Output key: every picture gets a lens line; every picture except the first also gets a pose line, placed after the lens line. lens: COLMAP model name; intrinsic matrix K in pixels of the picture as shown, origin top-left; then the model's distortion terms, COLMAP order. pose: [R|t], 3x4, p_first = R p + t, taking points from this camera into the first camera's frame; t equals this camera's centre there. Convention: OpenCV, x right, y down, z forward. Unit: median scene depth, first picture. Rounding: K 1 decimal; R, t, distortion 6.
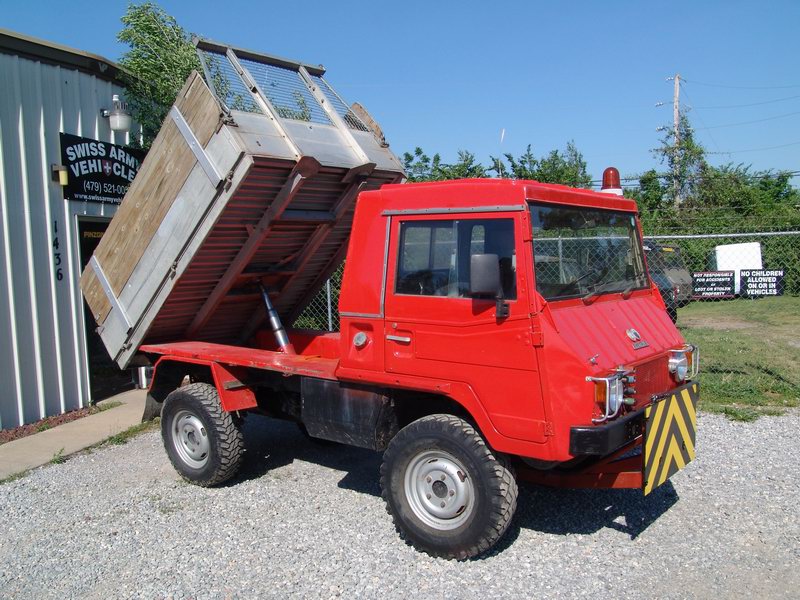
lens RADIAL K [[751.4, 0, 400.0], [0, 751.4, 300.0], [0, 0, 1]] dist [-0.133180, 0.173329]
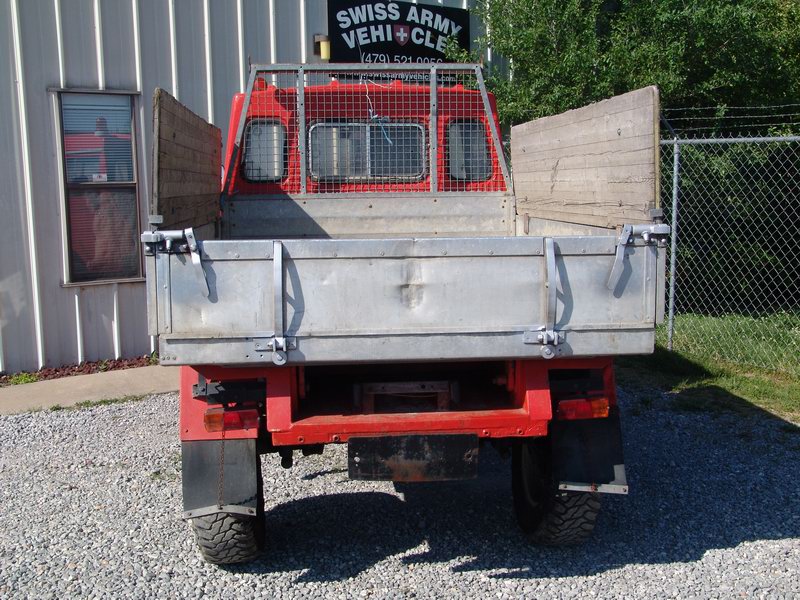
lens RADIAL K [[932.3, 0, 400.0], [0, 932.3, 300.0], [0, 0, 1]] dist [-0.032347, 0.091366]
pose [[0.754333, 0.121390, -0.645172, 0.419745], [-0.055690, 0.991046, 0.121354, -0.030548], [0.654126, -0.055612, 0.754338, 0.362684]]
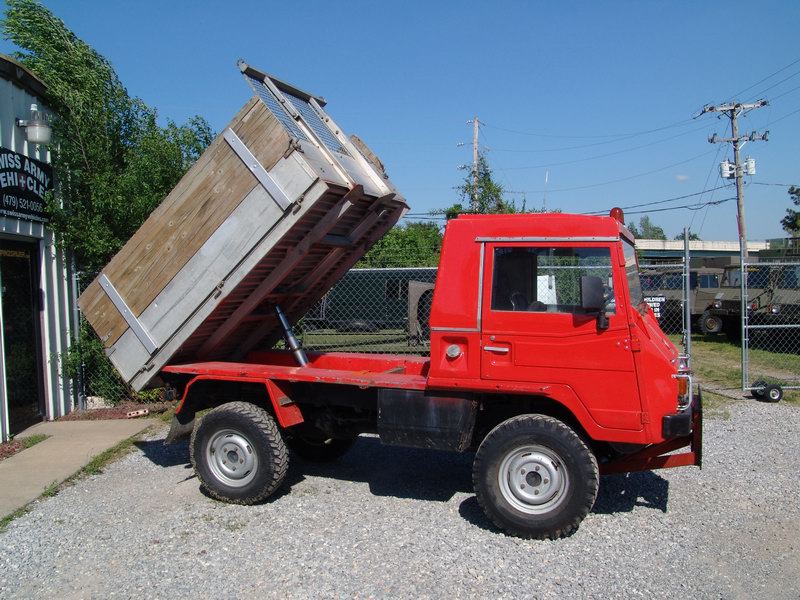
lens RADIAL K [[764.1, 0, 400.0], [0, 764.1, 300.0], [0, 0, 1]] dist [-0.132669, 0.190309]
pose [[0.954134, 0.006664, 0.299305, -0.343404], [0.005899, 0.999140, -0.041052, 0.016106], [-0.299321, 0.040935, 0.953274, -0.047406]]
